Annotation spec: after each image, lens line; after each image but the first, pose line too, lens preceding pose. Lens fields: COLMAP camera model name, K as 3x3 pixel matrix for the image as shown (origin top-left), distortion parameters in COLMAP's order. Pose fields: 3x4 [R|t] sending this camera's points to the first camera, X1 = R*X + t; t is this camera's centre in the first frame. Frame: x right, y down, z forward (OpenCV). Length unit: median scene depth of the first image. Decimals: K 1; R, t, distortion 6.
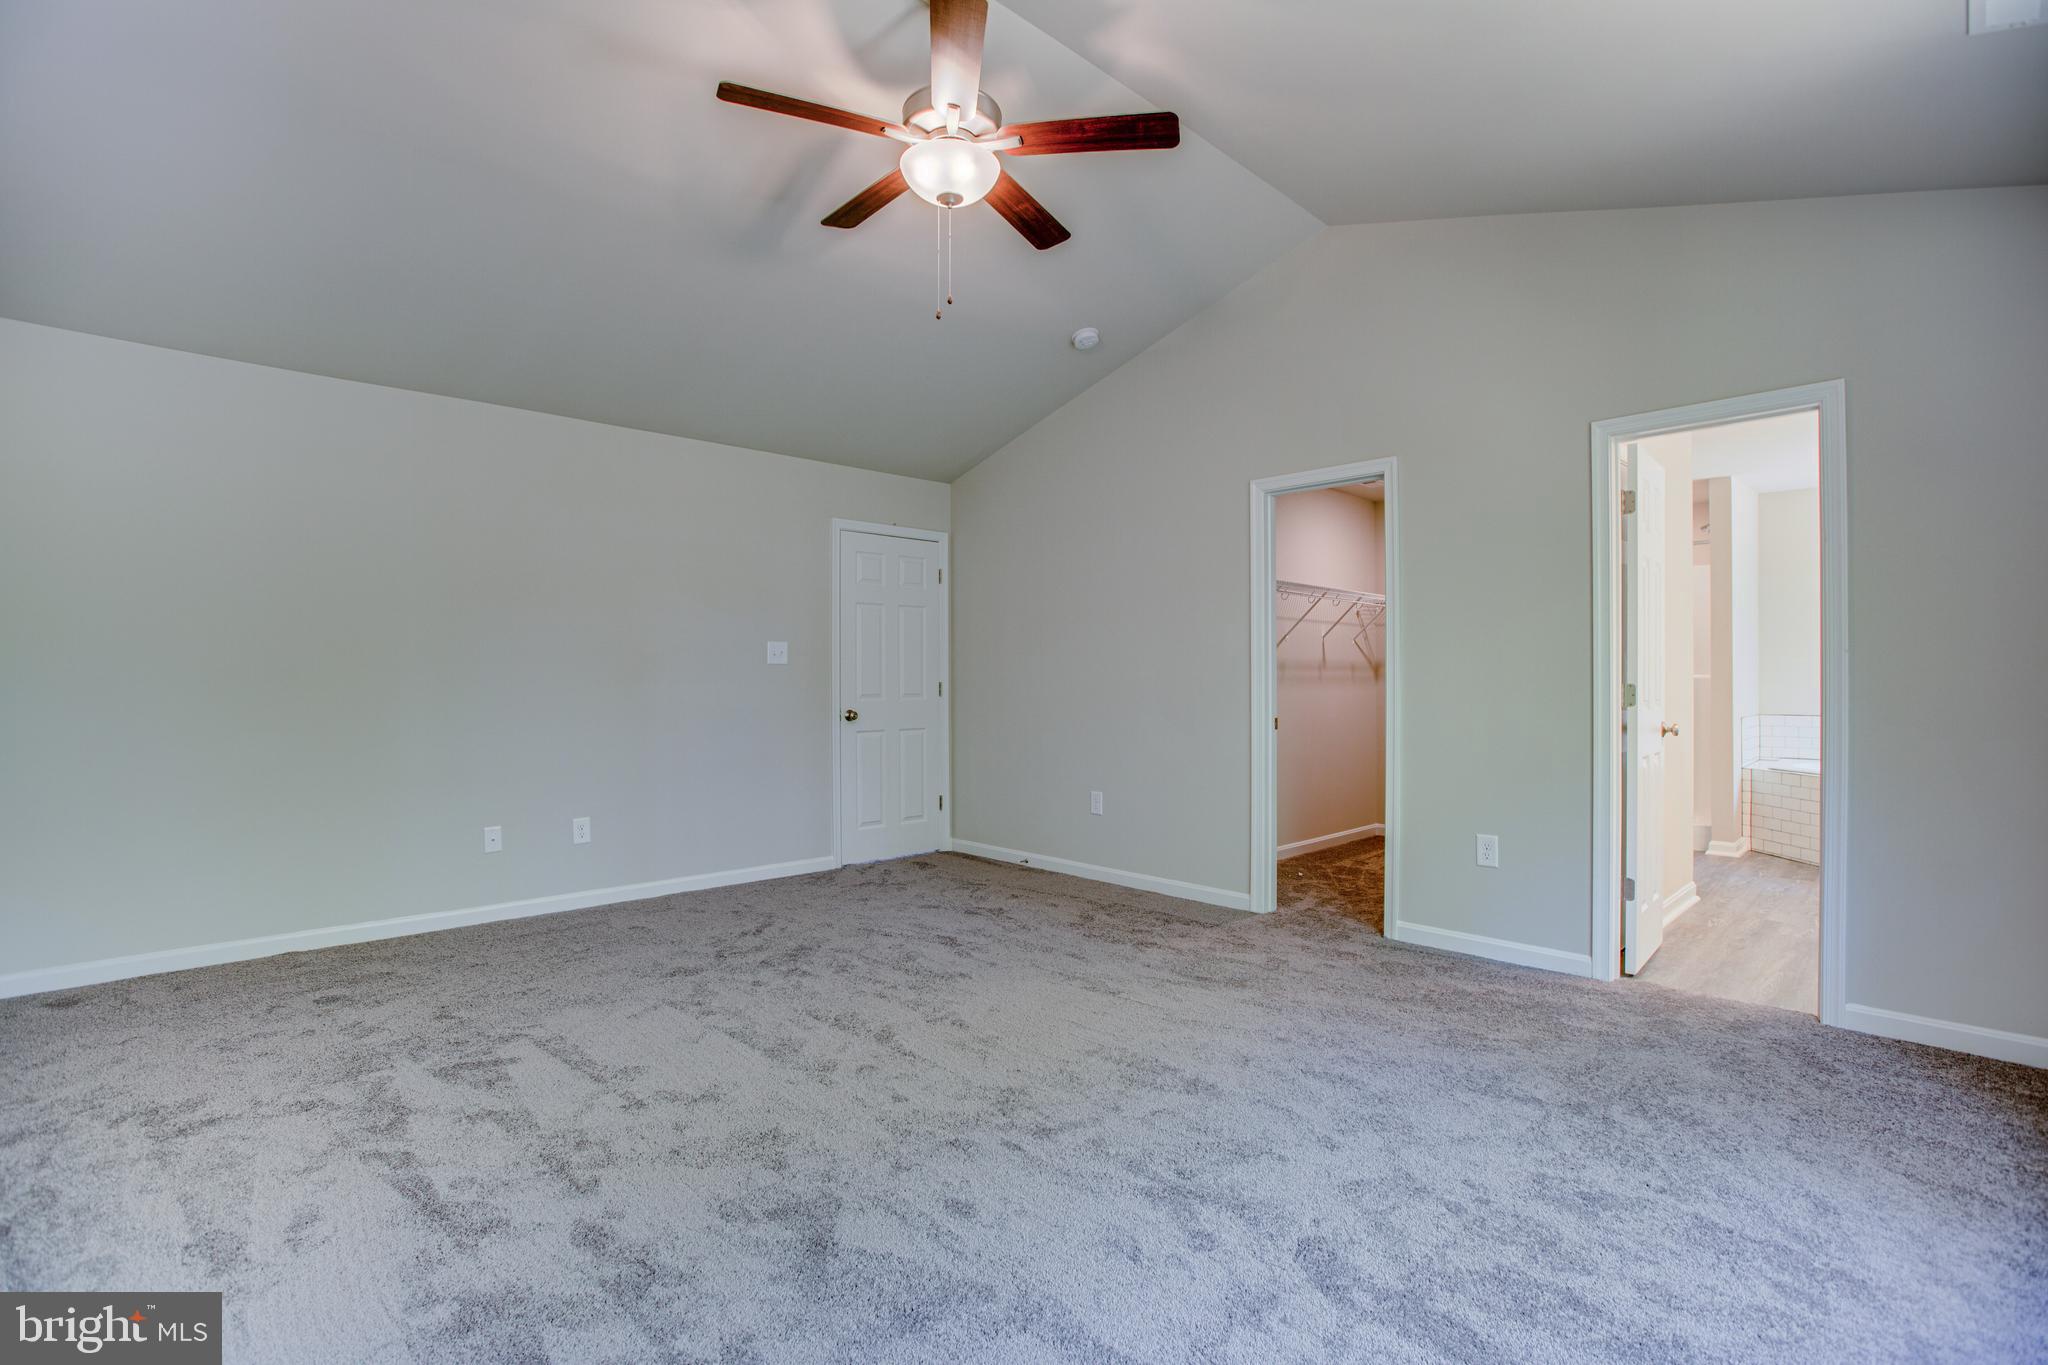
lens RADIAL K [[943.8, 0, 1024.0], [0, 943.8, 682.5], [0, 0, 1]] dist [-0.034484, 0.013413]
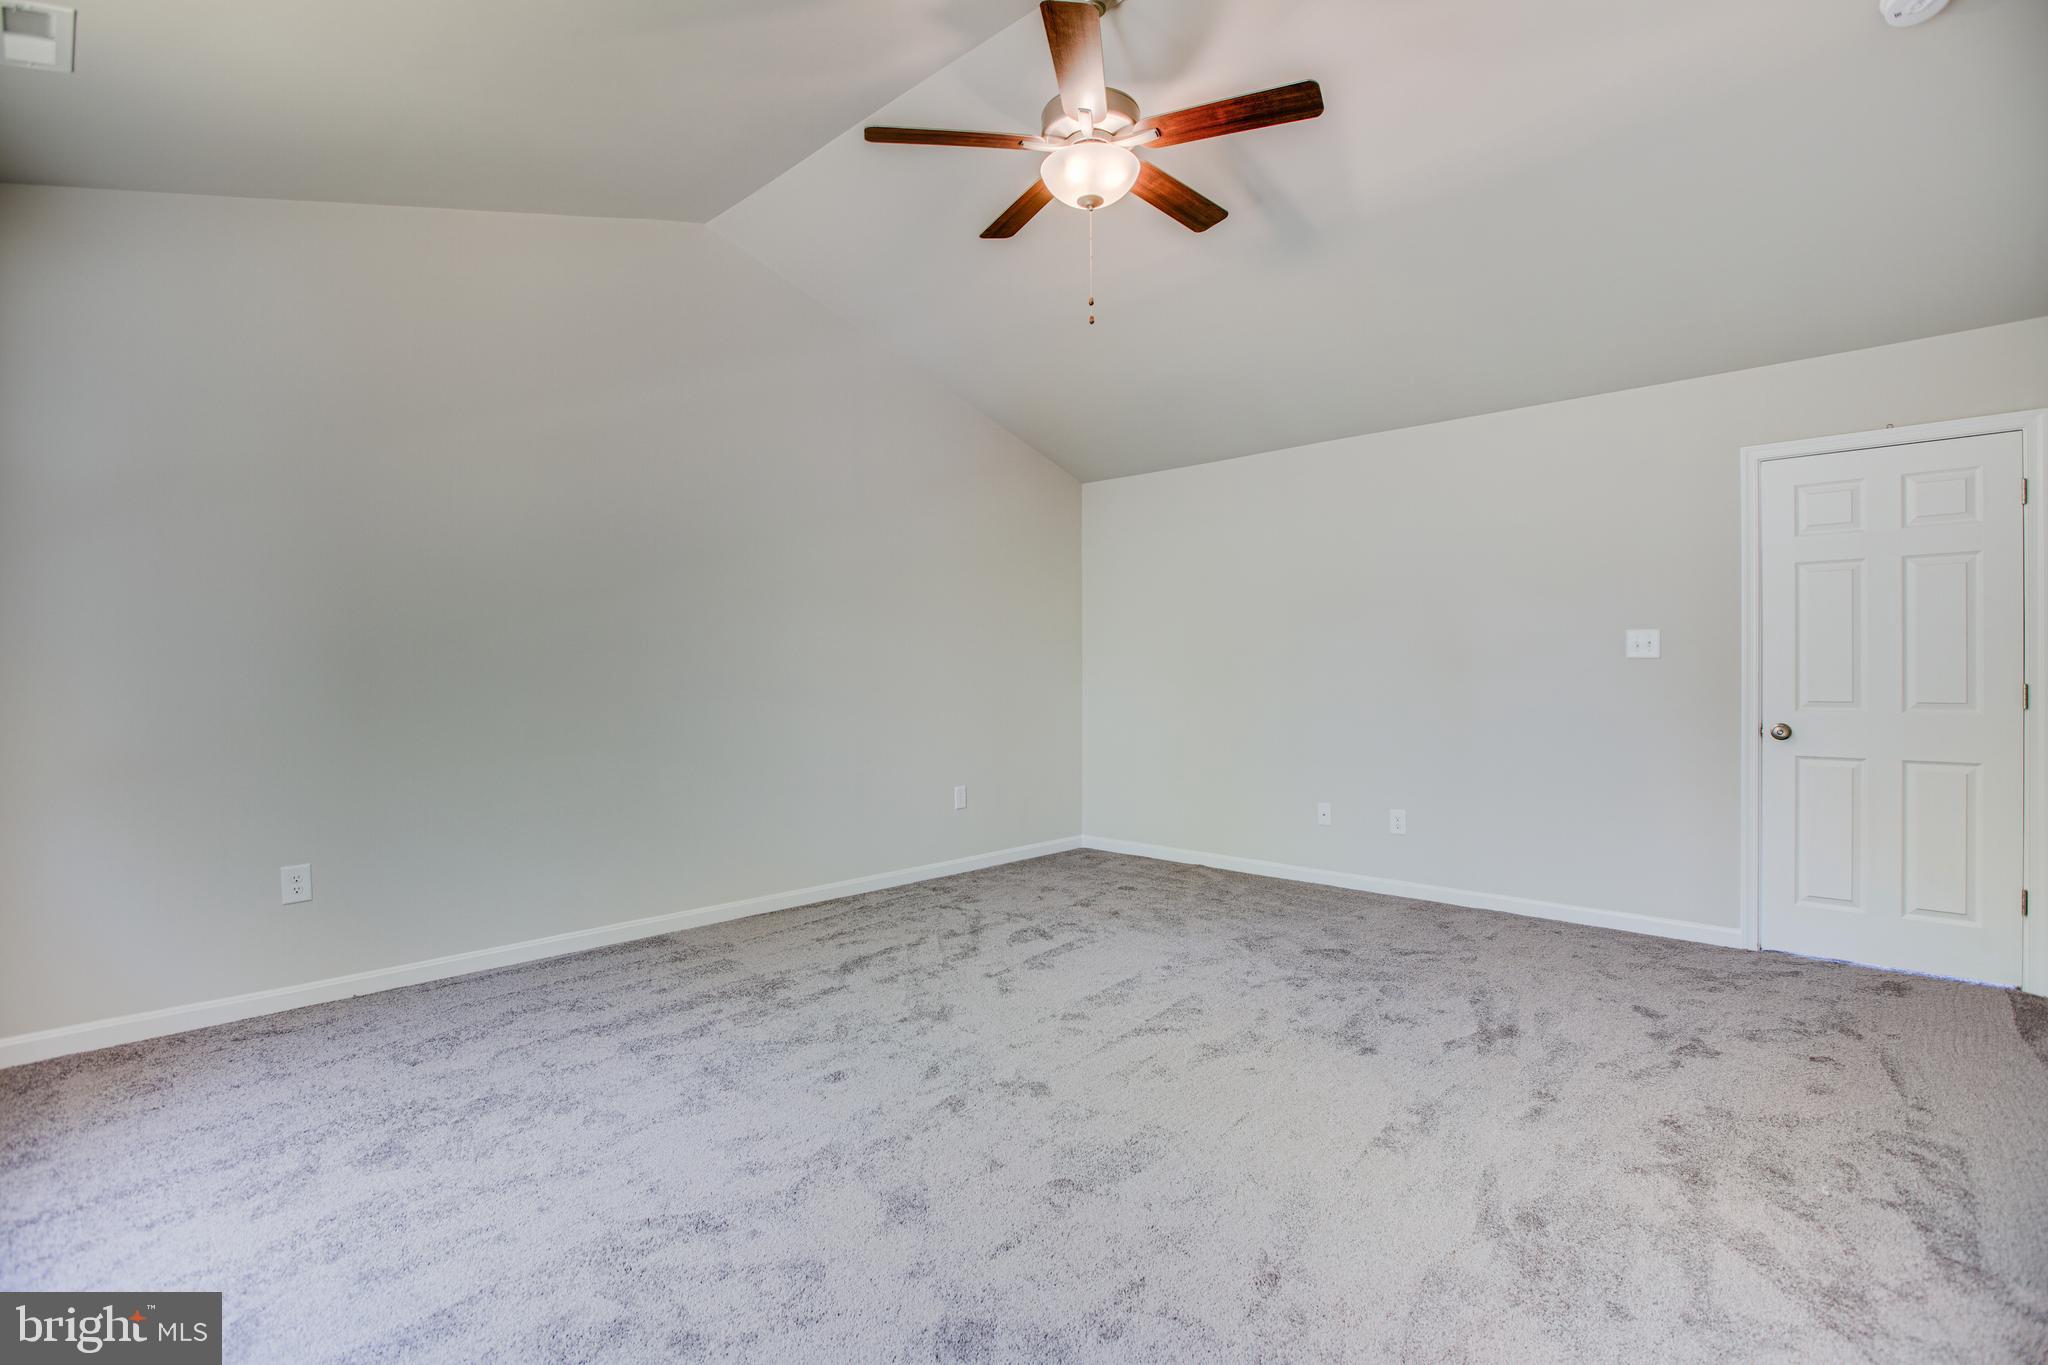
lens RADIAL K [[943.8, 0, 1024.0], [0, 943.8, 682.5], [0, 0, 1]] dist [-0.034484, 0.013413]
pose [[0.054154, 0.005759, -0.998516, 0.691529], [-0.000115, 0.999983, 0.005762, -0.005734], [0.998533, -0.000198, 0.054153, 0.646987]]
